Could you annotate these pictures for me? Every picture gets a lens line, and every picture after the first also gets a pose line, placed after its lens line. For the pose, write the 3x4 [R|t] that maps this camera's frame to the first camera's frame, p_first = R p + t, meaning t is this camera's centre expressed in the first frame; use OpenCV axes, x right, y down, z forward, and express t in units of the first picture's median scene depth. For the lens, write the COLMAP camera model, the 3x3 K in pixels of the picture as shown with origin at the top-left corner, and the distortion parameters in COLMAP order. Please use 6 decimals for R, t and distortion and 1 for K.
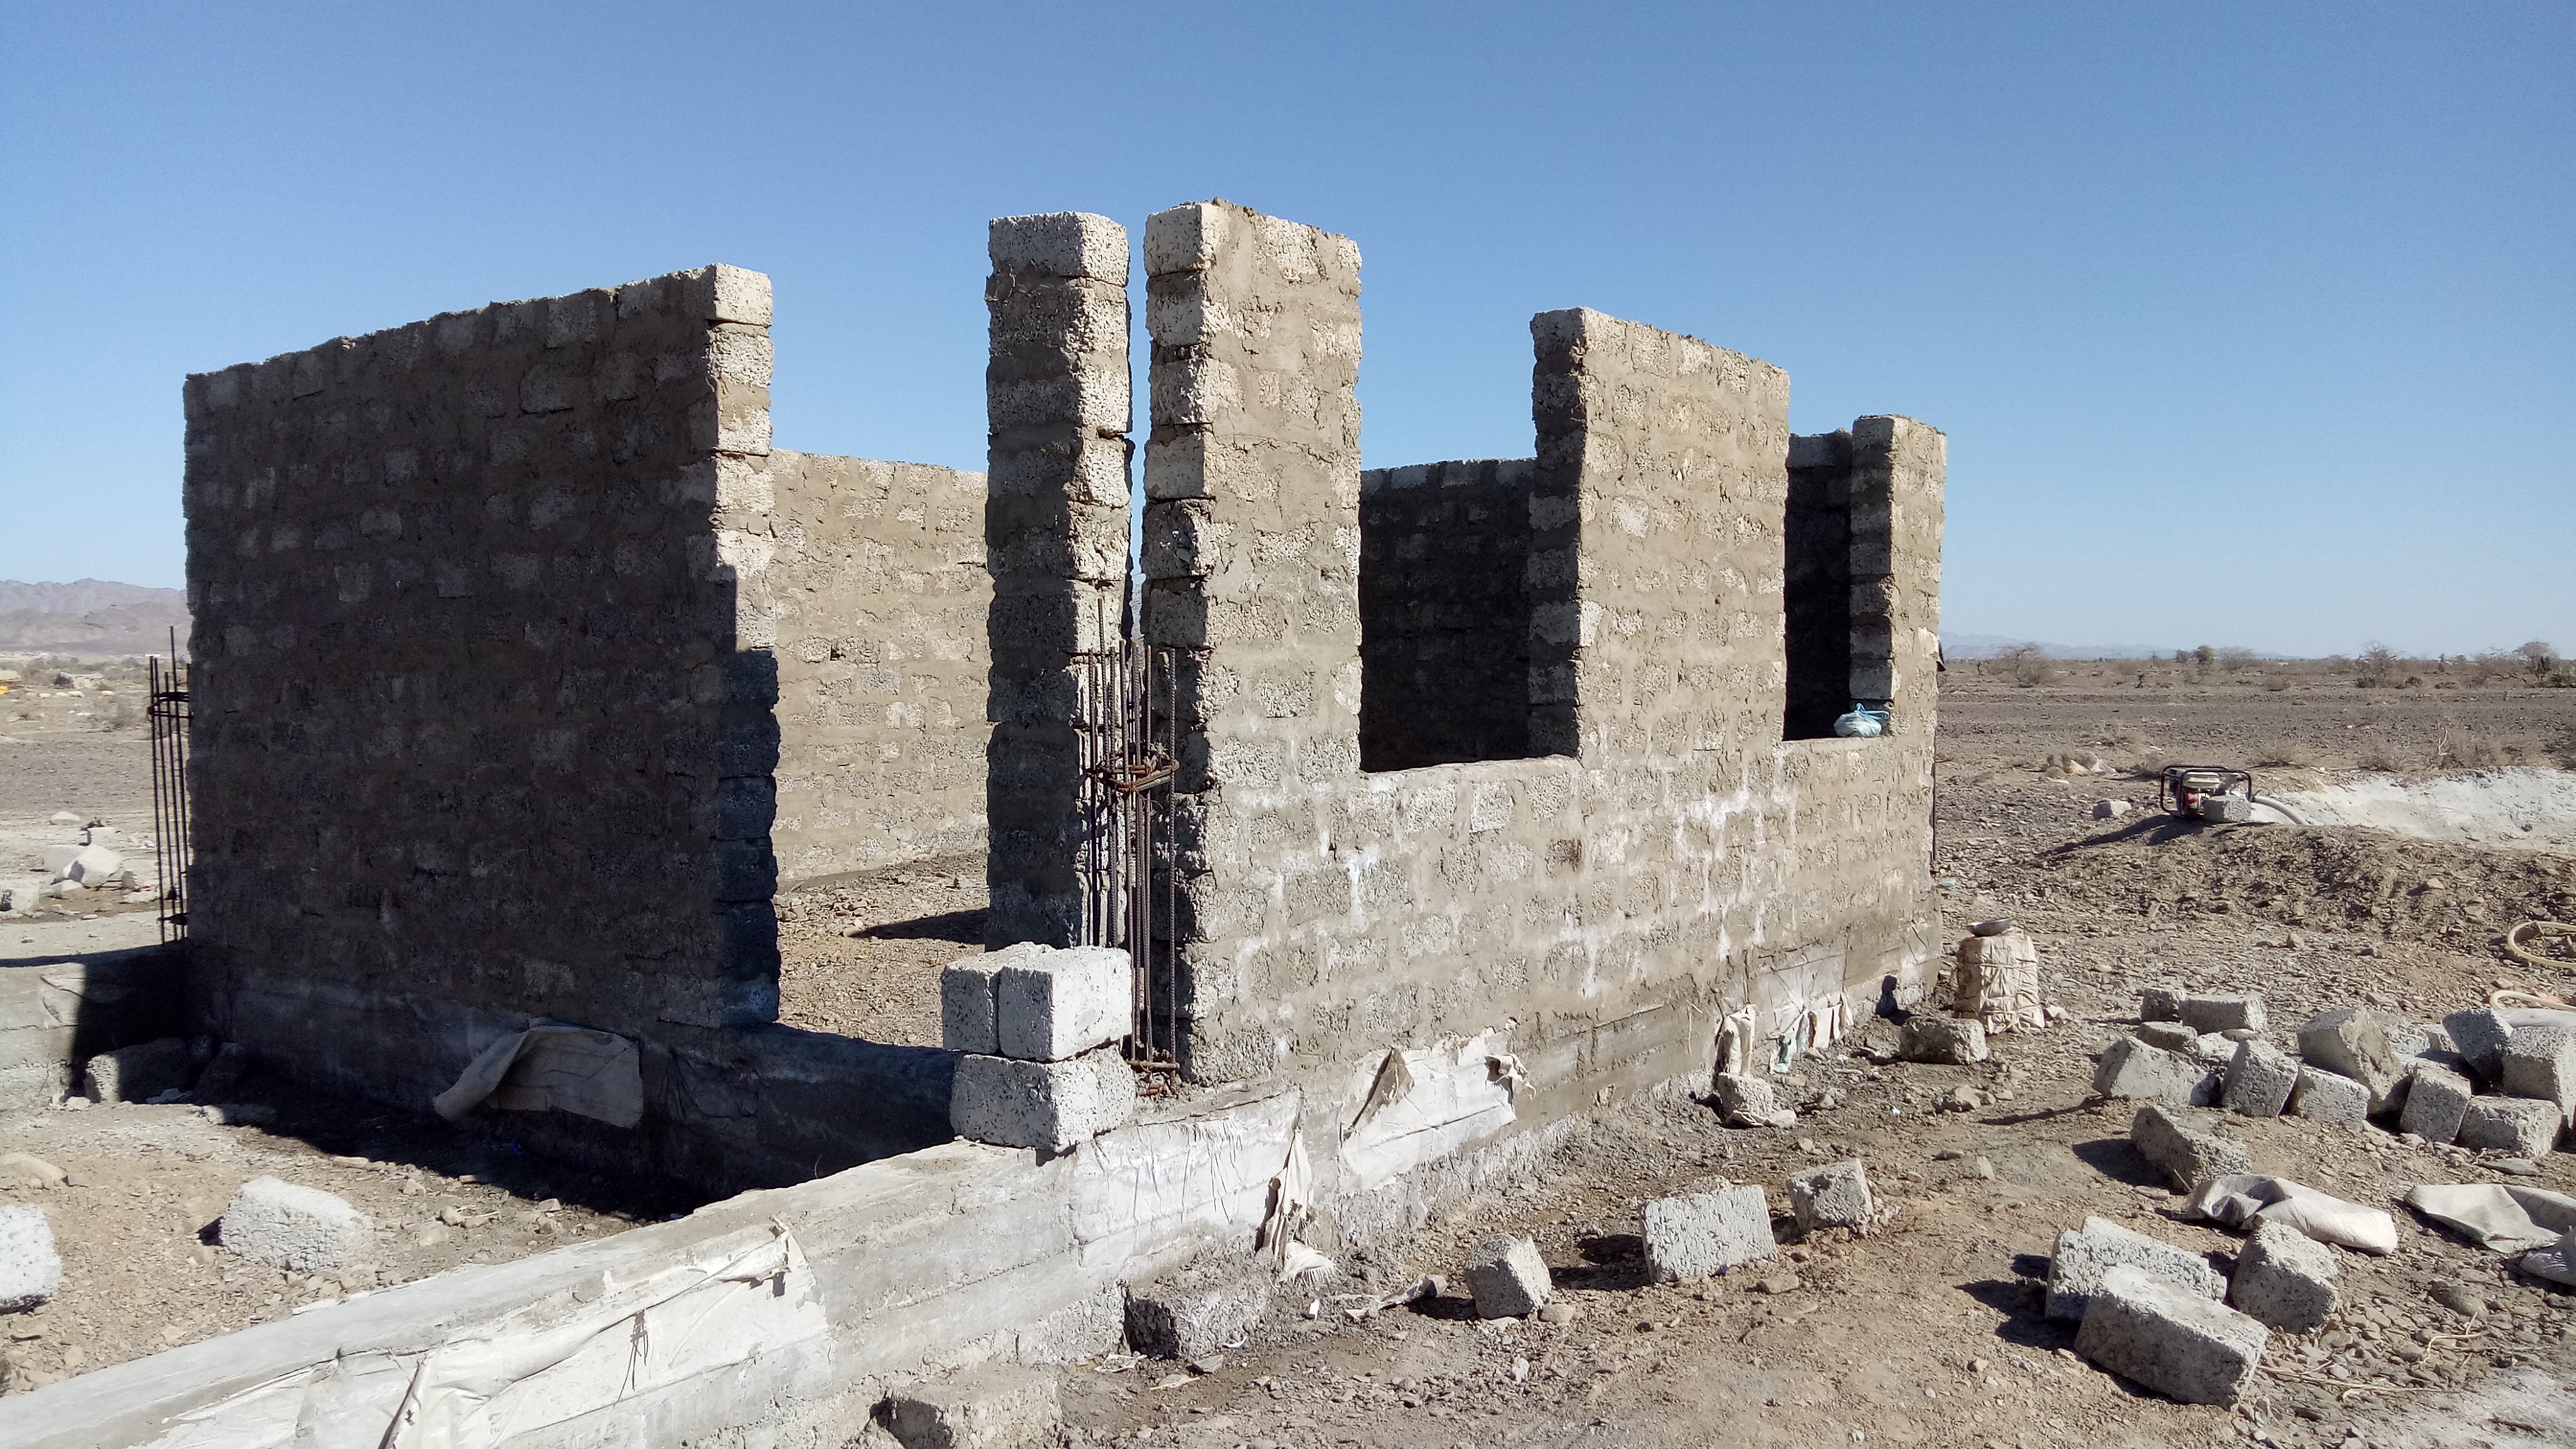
lens RADIAL K [[1809.8, 0, 1297.4], [0, 1809.8, 721.4], [0, 0, 1]] dist [0.035157, -0.039195]
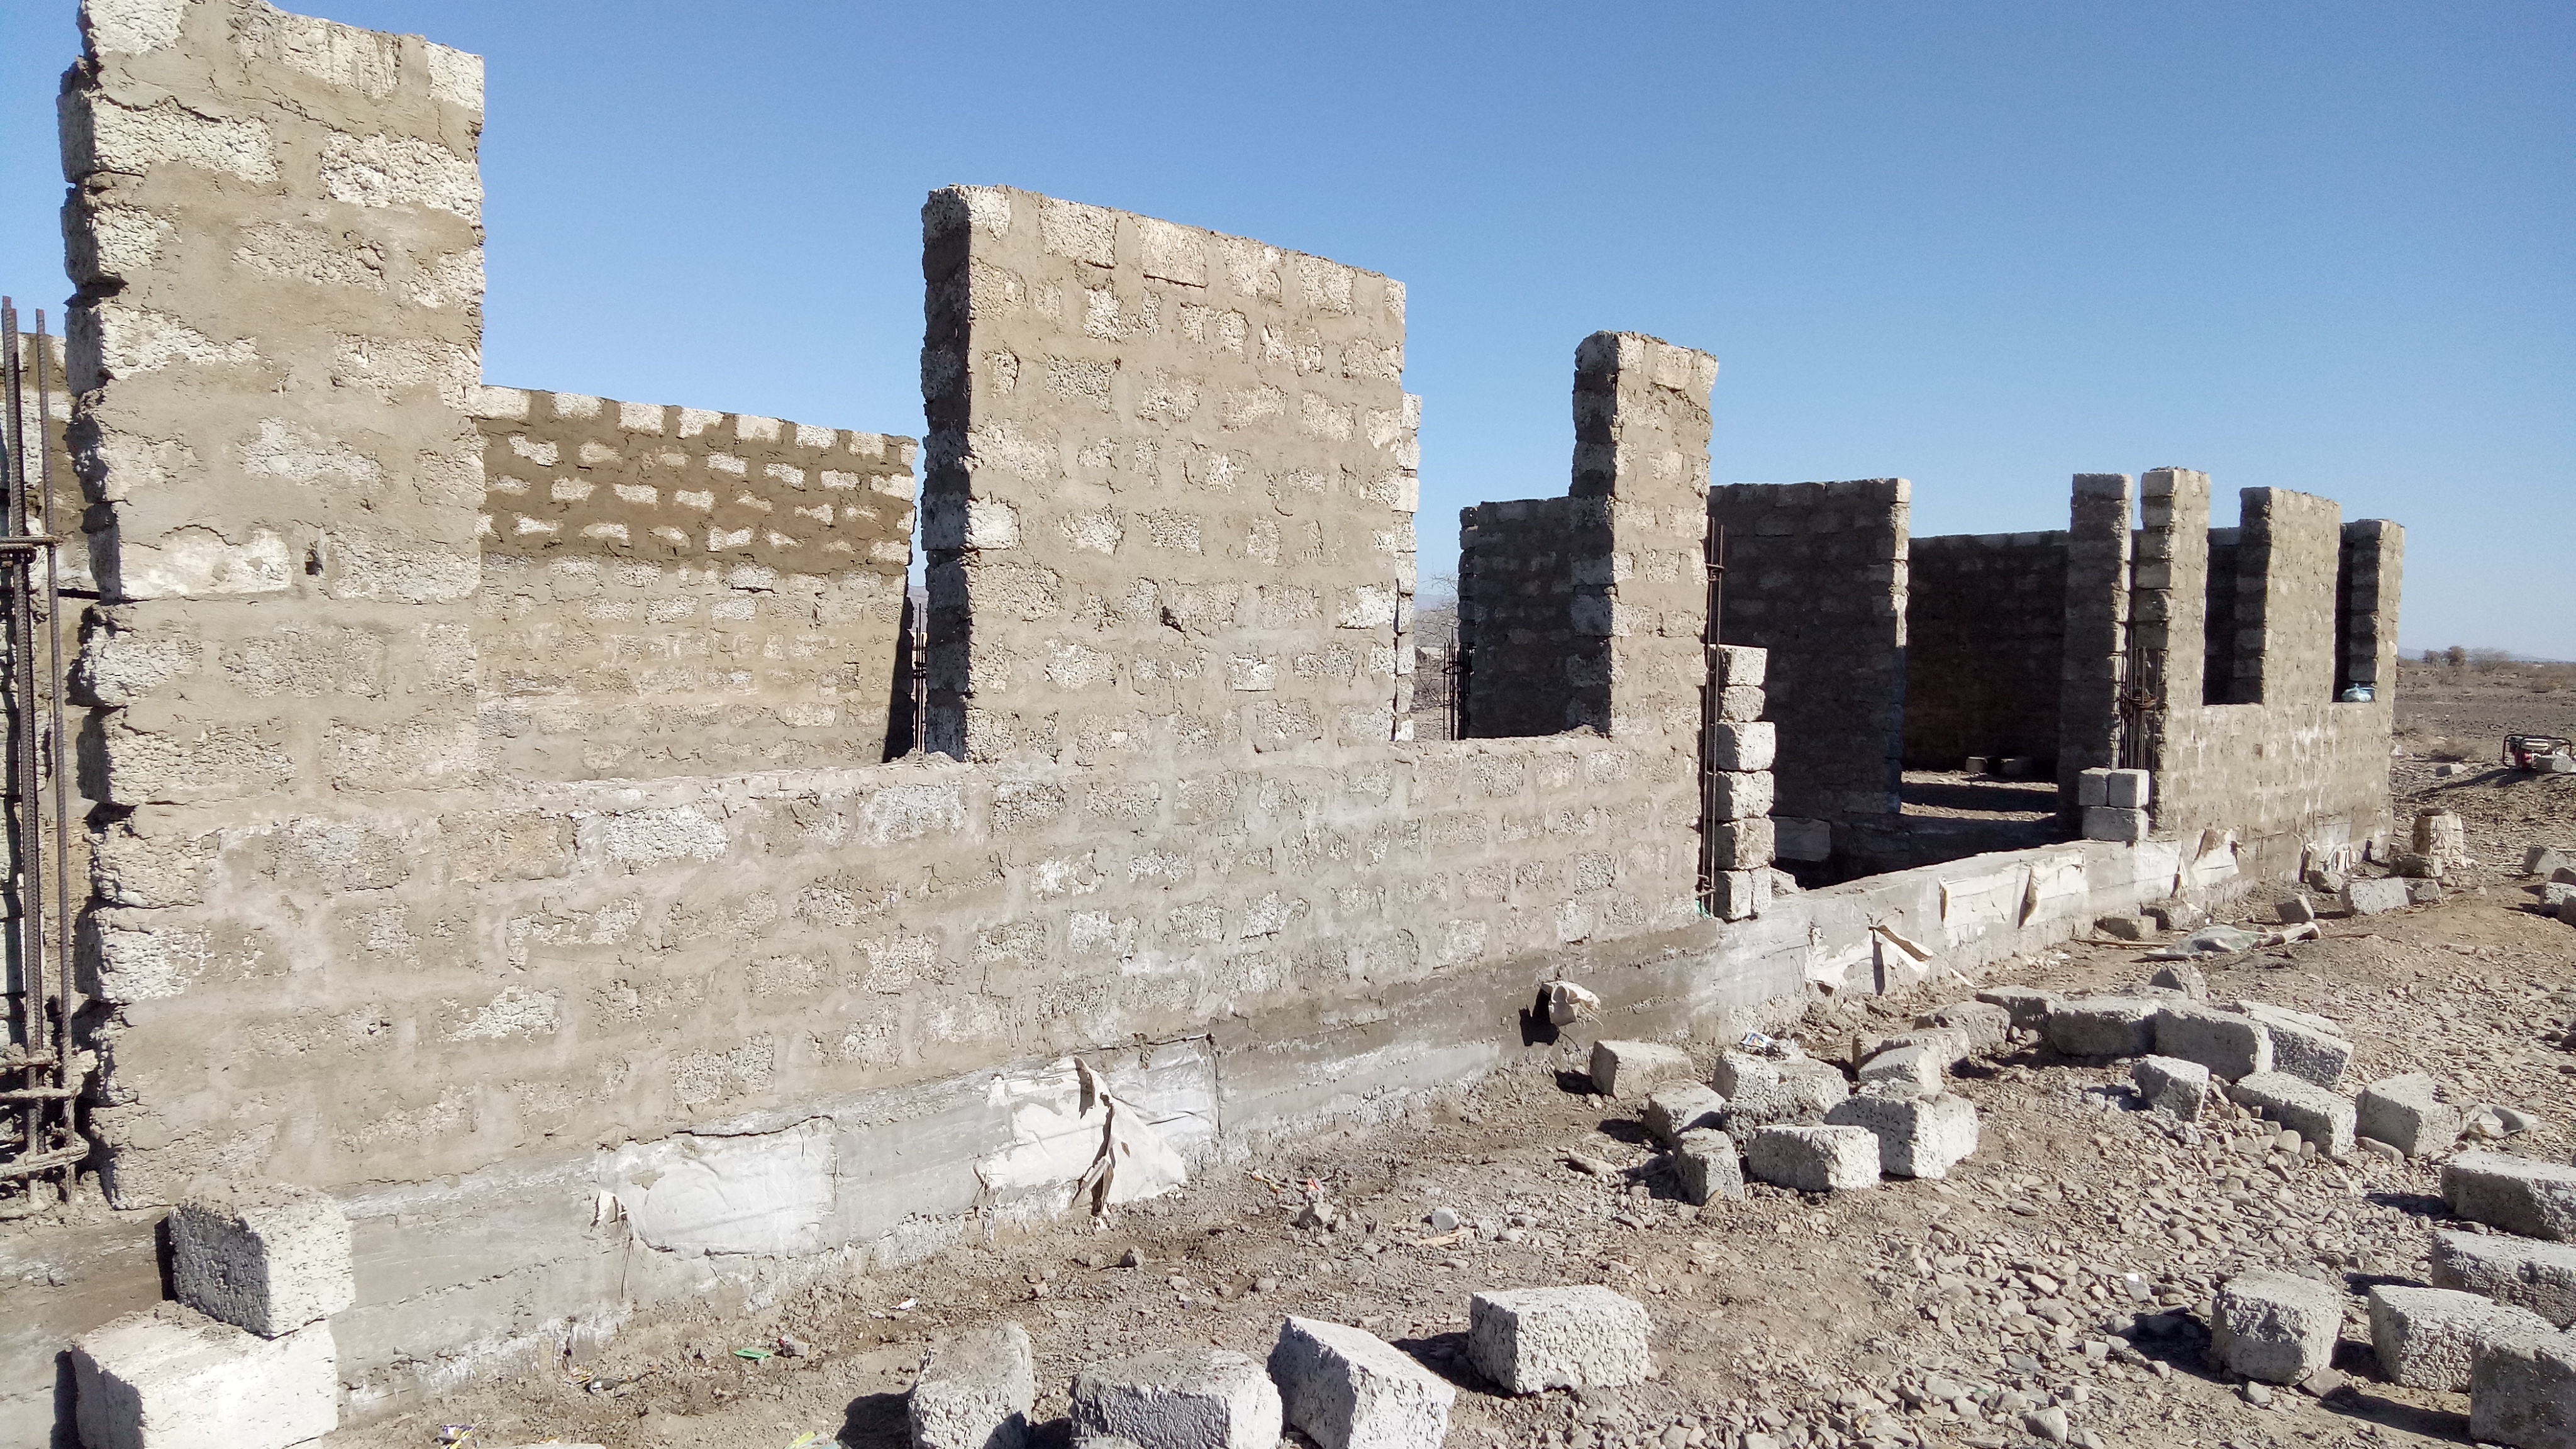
lens RADIAL K [[1809.8, 0, 1280.7], [0, 1809.8, 716.8], [0, 0, 1]] dist [0.035157, -0.039195]
pose [[0.994181, 0.020456, -0.105760, -0.712598], [-0.019762, 0.999776, 0.007605, 0.039198], [0.105892, -0.005471, 0.994363, -1.143734]]
